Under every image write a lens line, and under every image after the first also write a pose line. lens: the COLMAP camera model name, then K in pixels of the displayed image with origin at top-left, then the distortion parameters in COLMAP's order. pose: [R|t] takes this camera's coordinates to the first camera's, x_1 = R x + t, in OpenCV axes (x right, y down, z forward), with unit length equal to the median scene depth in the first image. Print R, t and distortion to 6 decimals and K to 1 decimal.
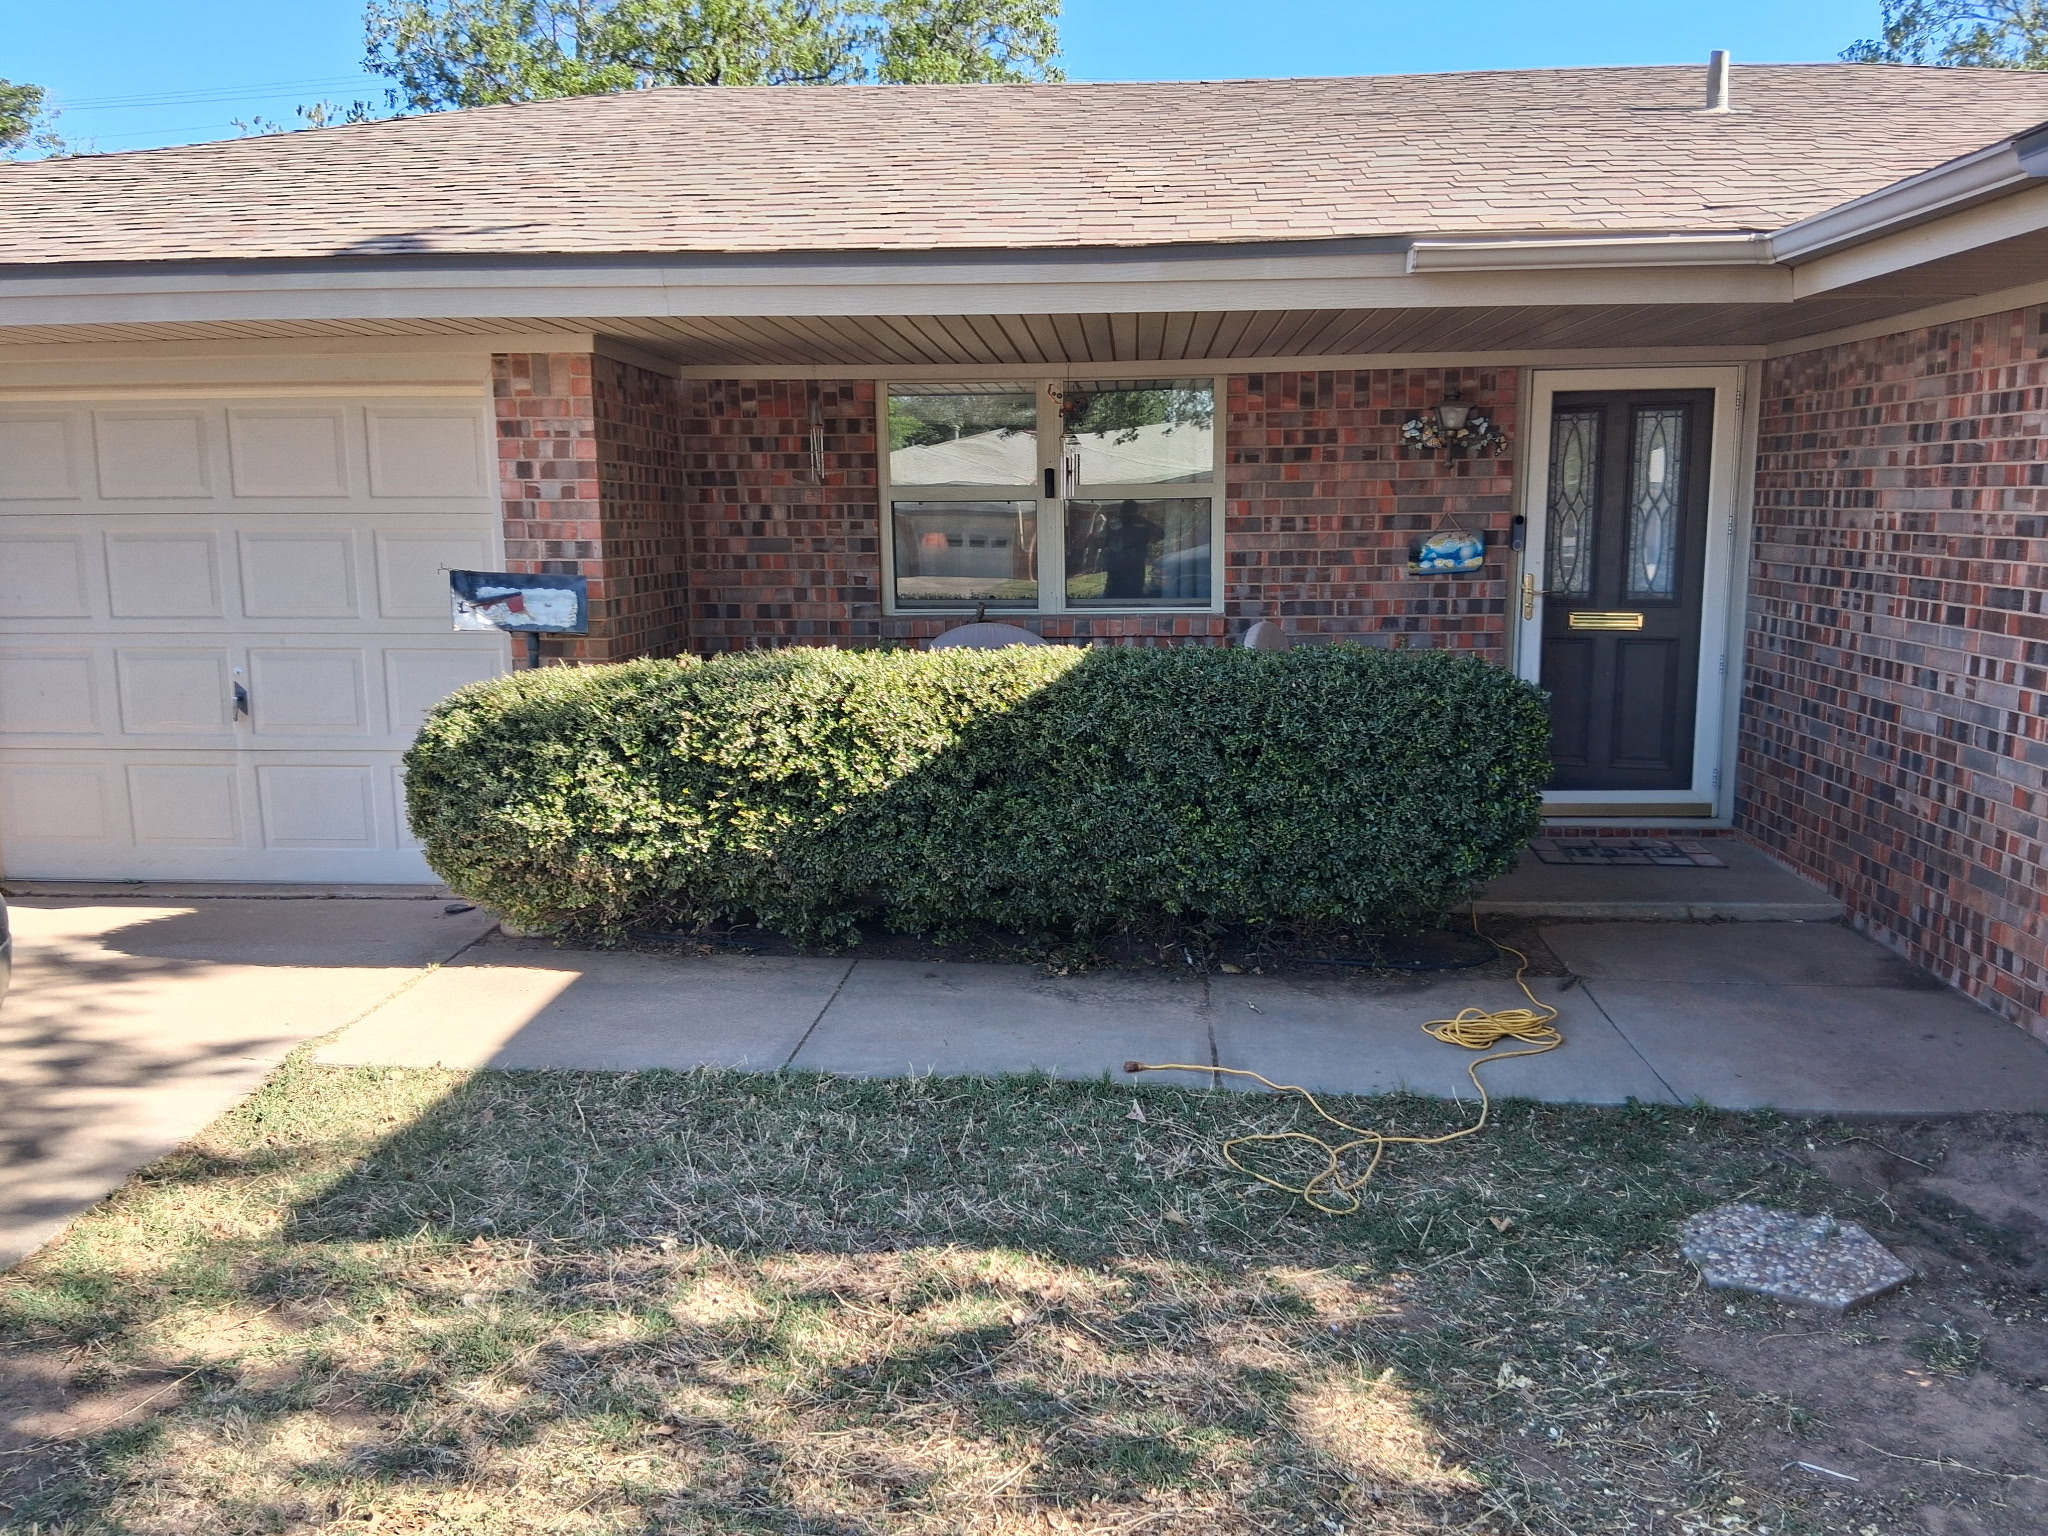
lens RADIAL K [[1515.4, 0, 1011.6], [0, 1515.4, 775.8], [0, 0, 1]] dist [0.100100, -0.156527]
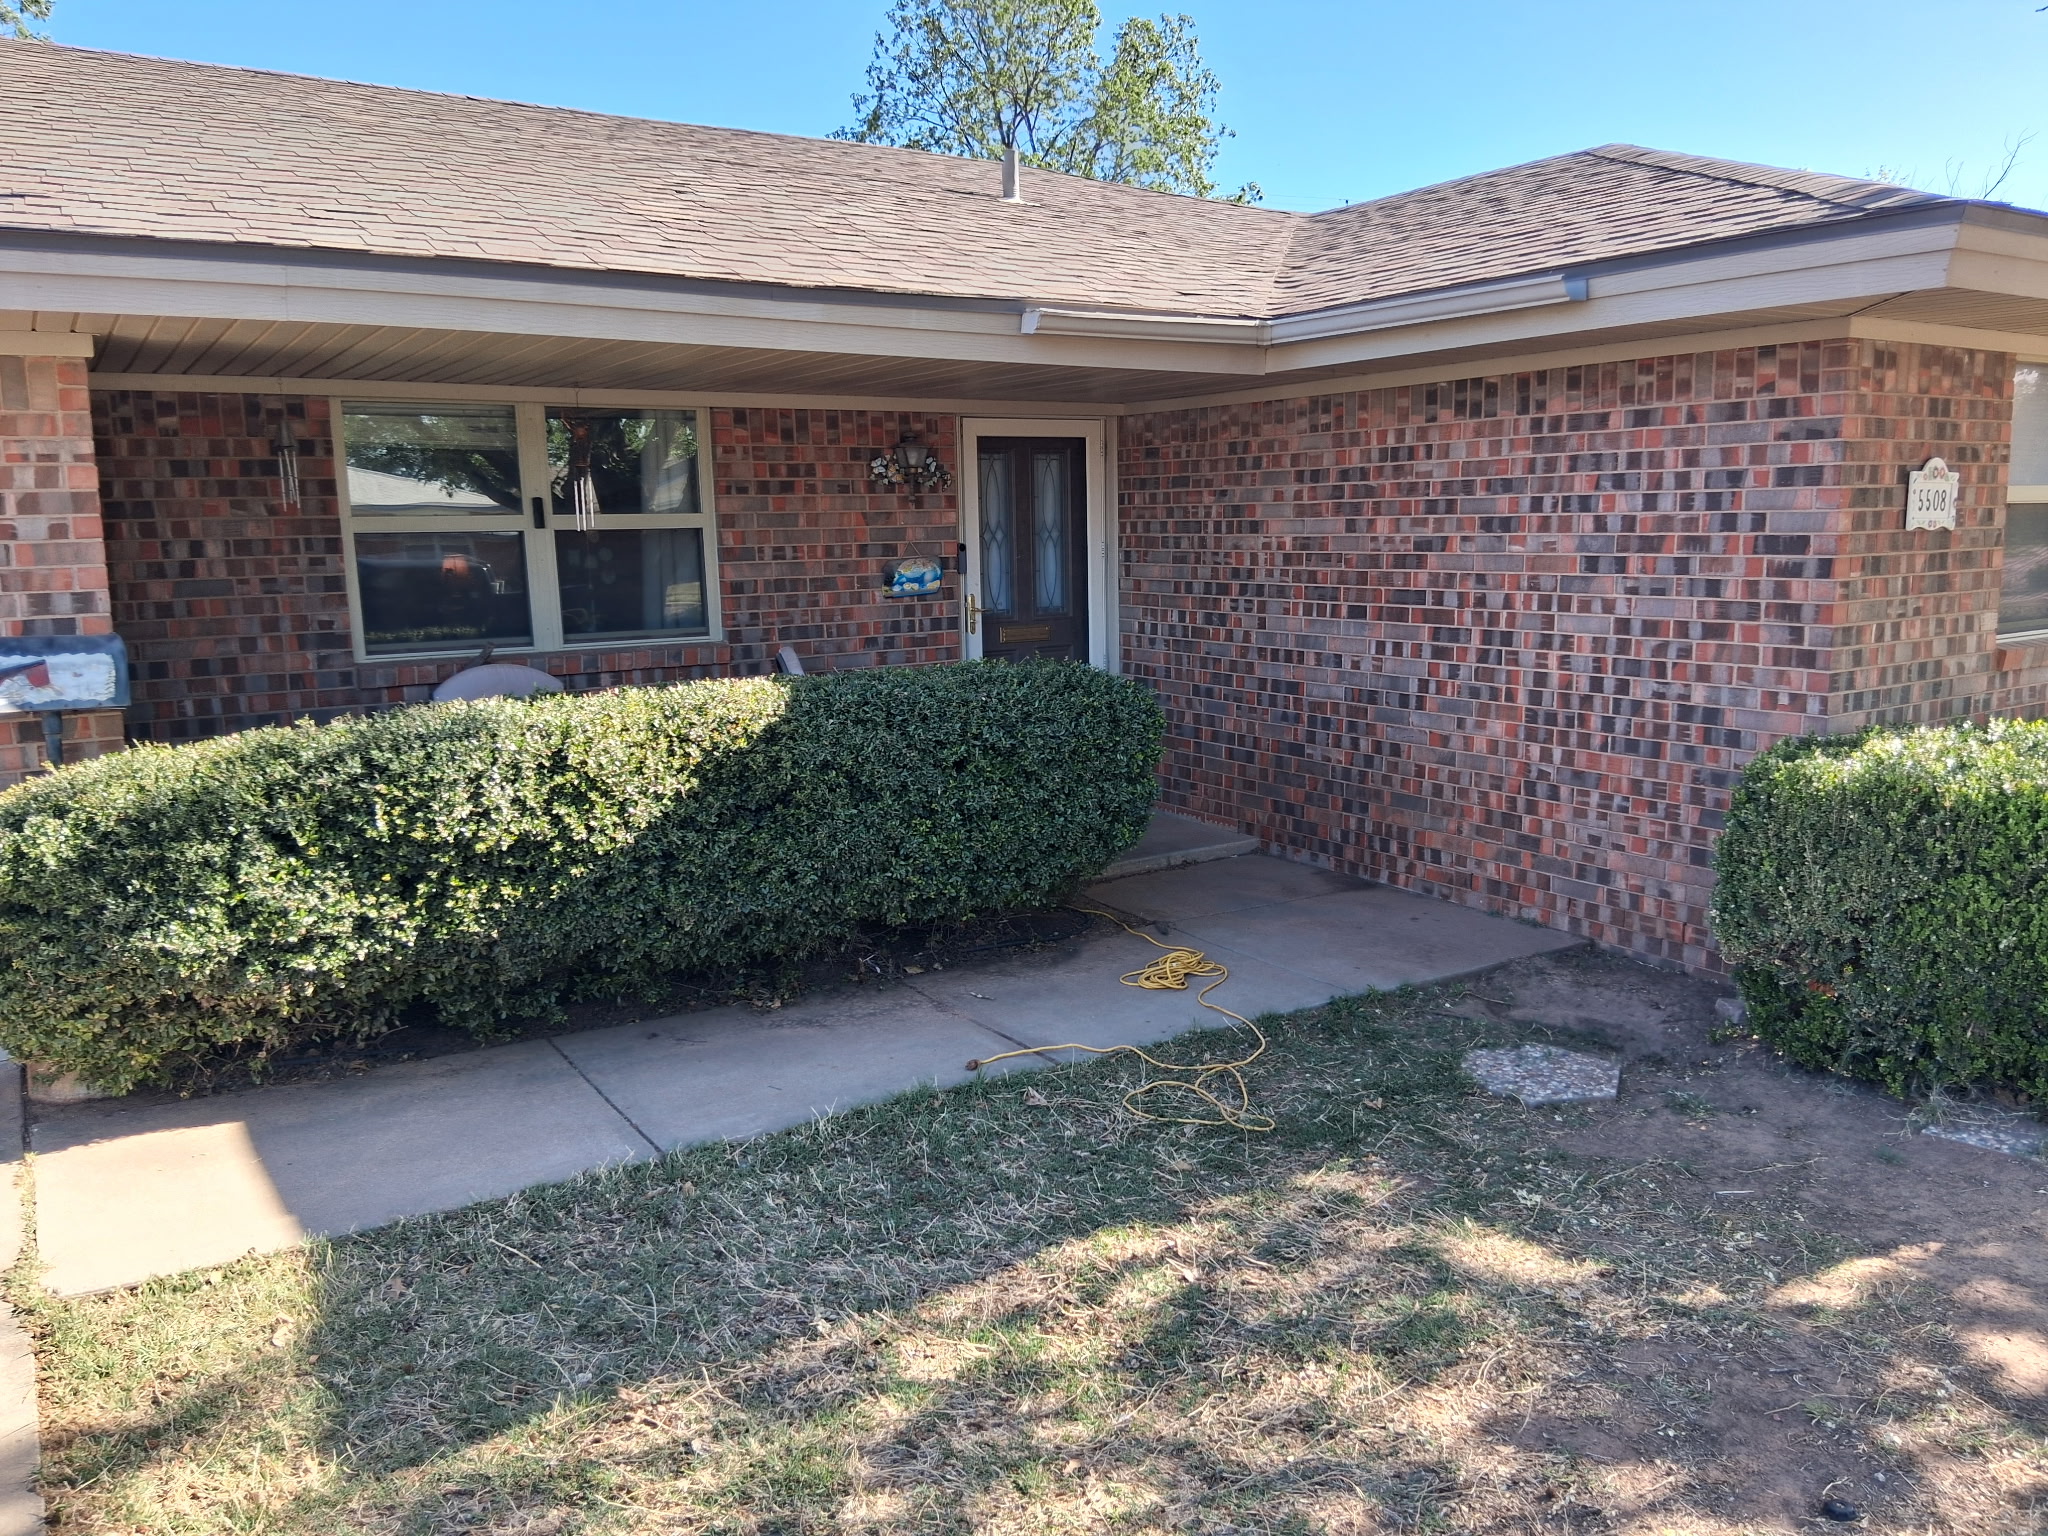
lens RADIAL K [[1515.4, 0, 978.2], [0, 1515.4, 774.4], [0, 0, 1]] dist [0.100100, -0.156527]
pose [[0.805541, -0.105011, 0.583160, -0.443485], [0.114504, 0.993208, 0.020681, -0.027255], [-0.581371, 0.050114, 0.812094, 0.107572]]
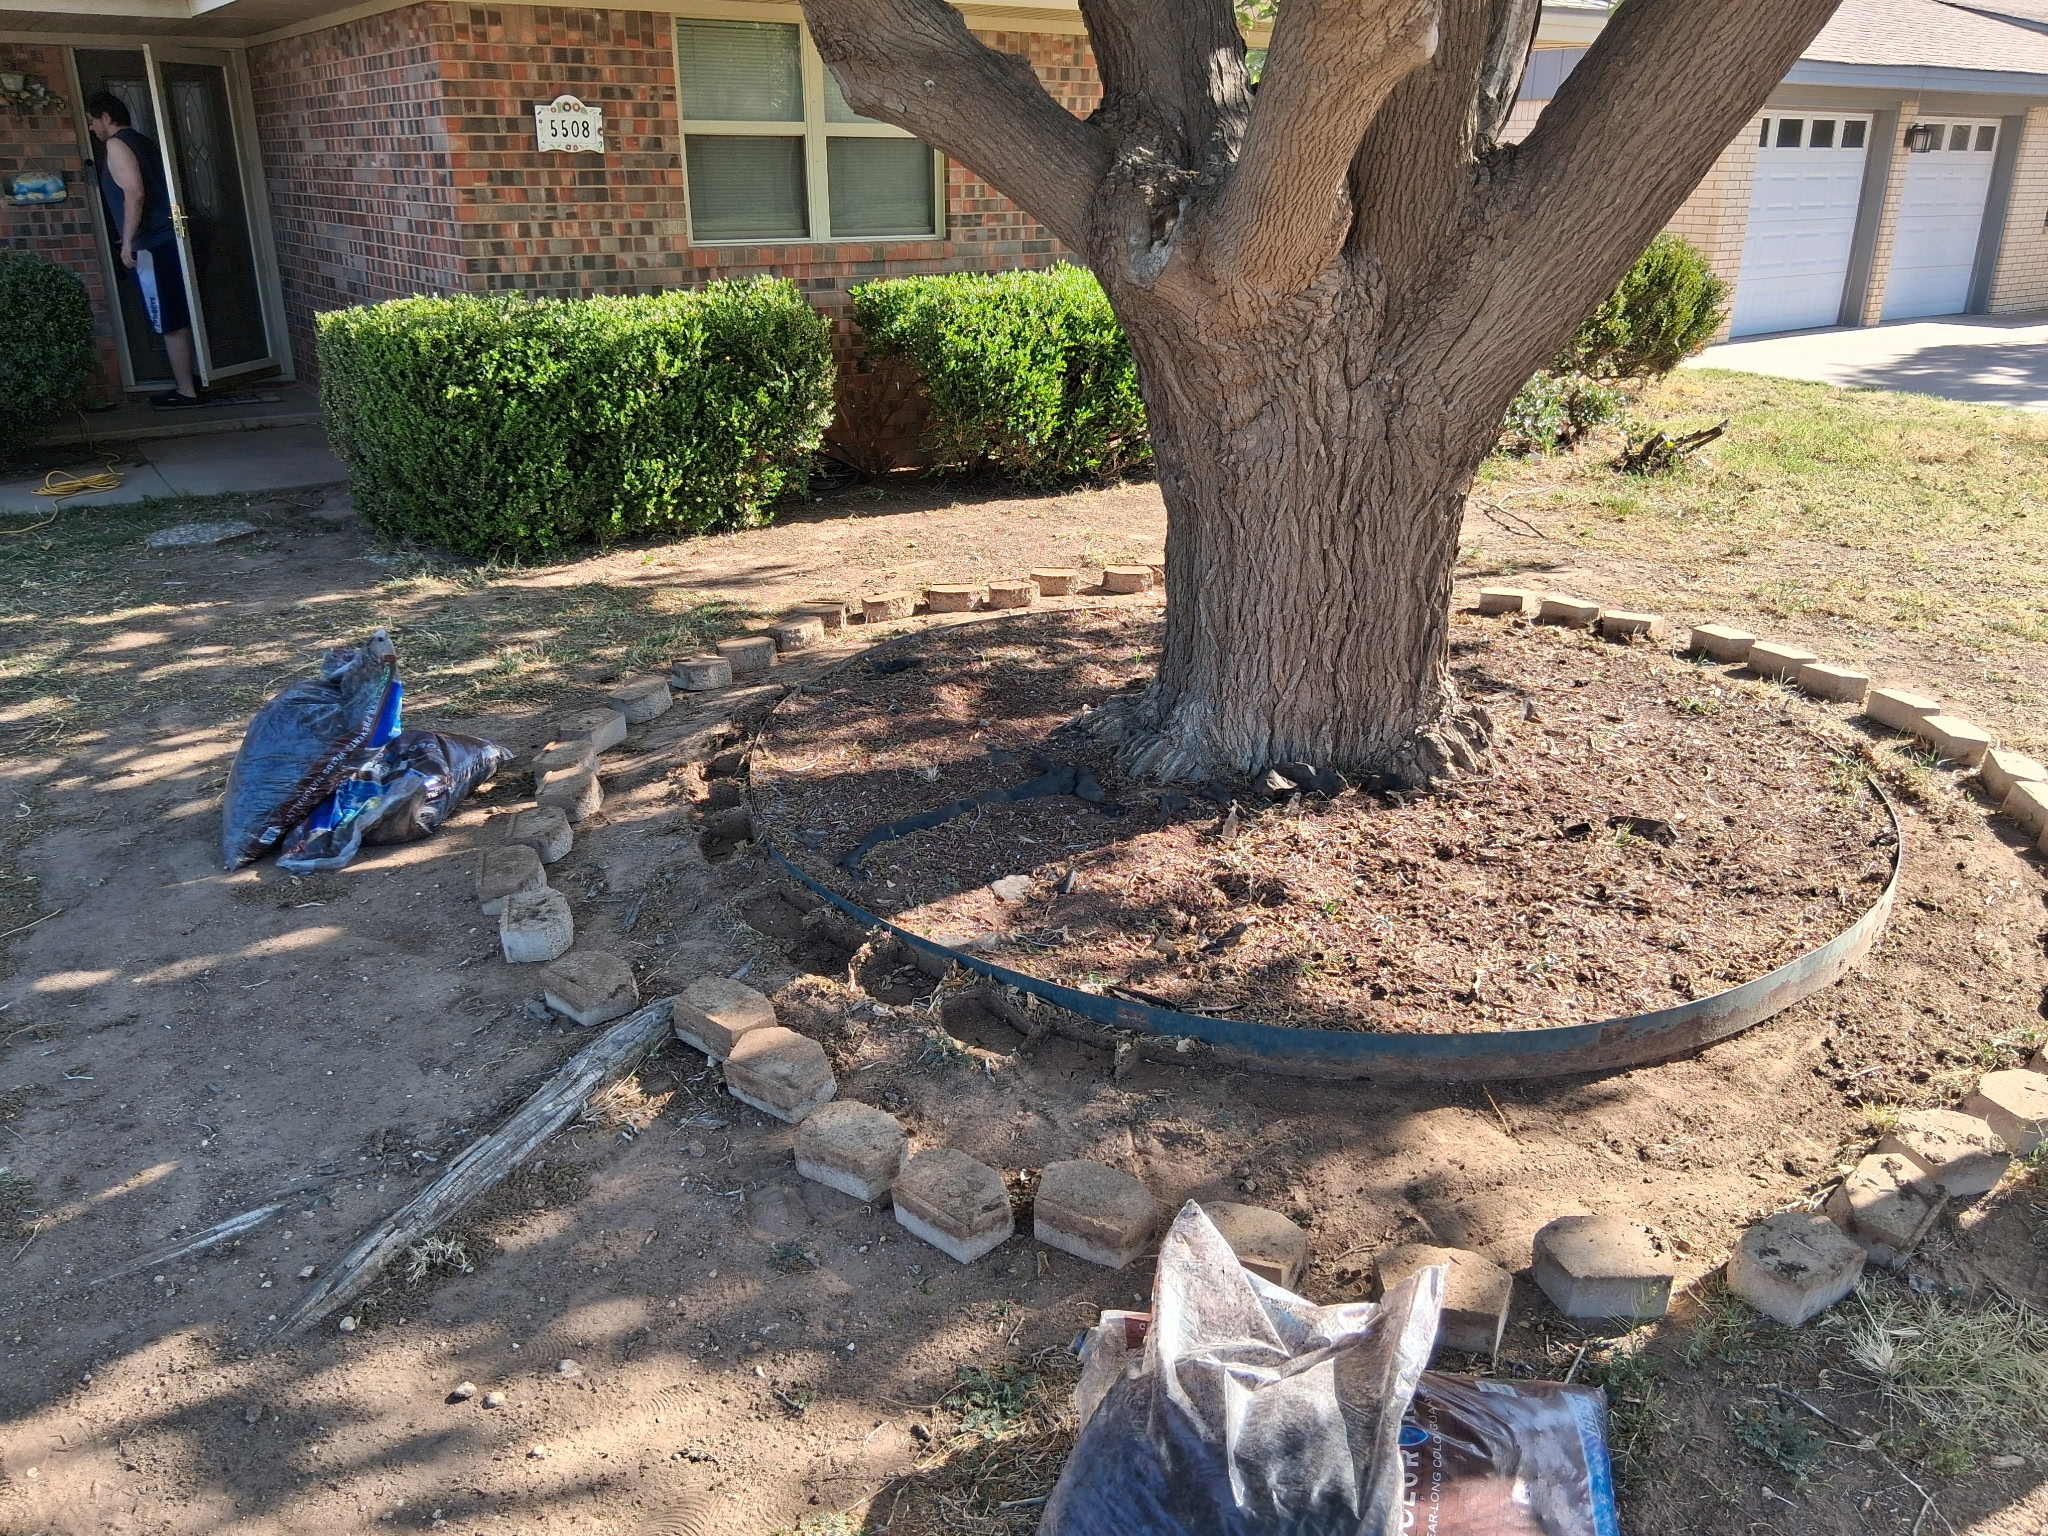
lens RADIAL K [[1515.4, 0, 1008.8], [0, 1515.4, 766.9], [0, 0, 1]] dist [0.100100, -0.156527]
pose [[0.761794, -0.229771, 0.605703, 0.008894], [0.105376, 0.966485, 0.234101, 0.159749], [-0.639192, -0.114510, 0.760474, -0.821408]]
